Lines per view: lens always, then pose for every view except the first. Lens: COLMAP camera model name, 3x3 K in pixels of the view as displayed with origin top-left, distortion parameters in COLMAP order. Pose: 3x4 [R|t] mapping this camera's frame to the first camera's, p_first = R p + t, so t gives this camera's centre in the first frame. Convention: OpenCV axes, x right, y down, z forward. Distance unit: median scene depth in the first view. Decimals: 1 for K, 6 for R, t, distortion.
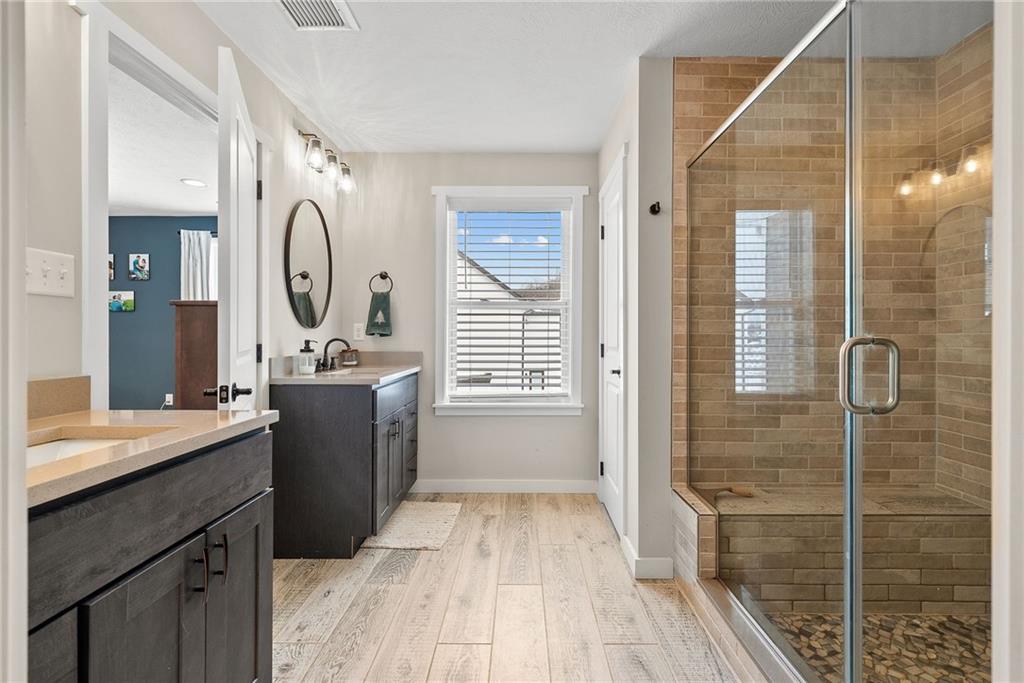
lens RADIAL K [[449.6, 0, 518.2], [0, 449.6, 337.6], [0, 0, 1]] dist [0.000896, -0.000353]
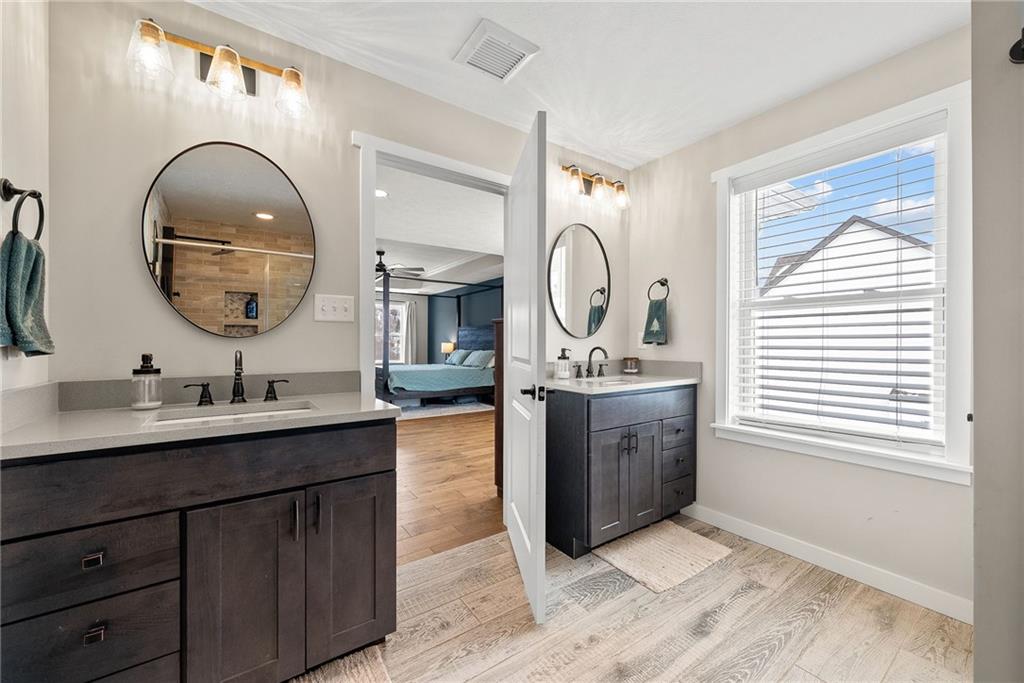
lens RADIAL K [[392.2, 0, 515.6], [0, 392.2, 342.7], [0, 0, 1]] dist [-0.002589, 0.000501]
pose [[0.591081, -0.001442, -0.806611, 0.216673], [-0.002335, 0.999991, -0.003499, -0.004568], [0.806609, 0.003952, 0.591072, 0.270819]]
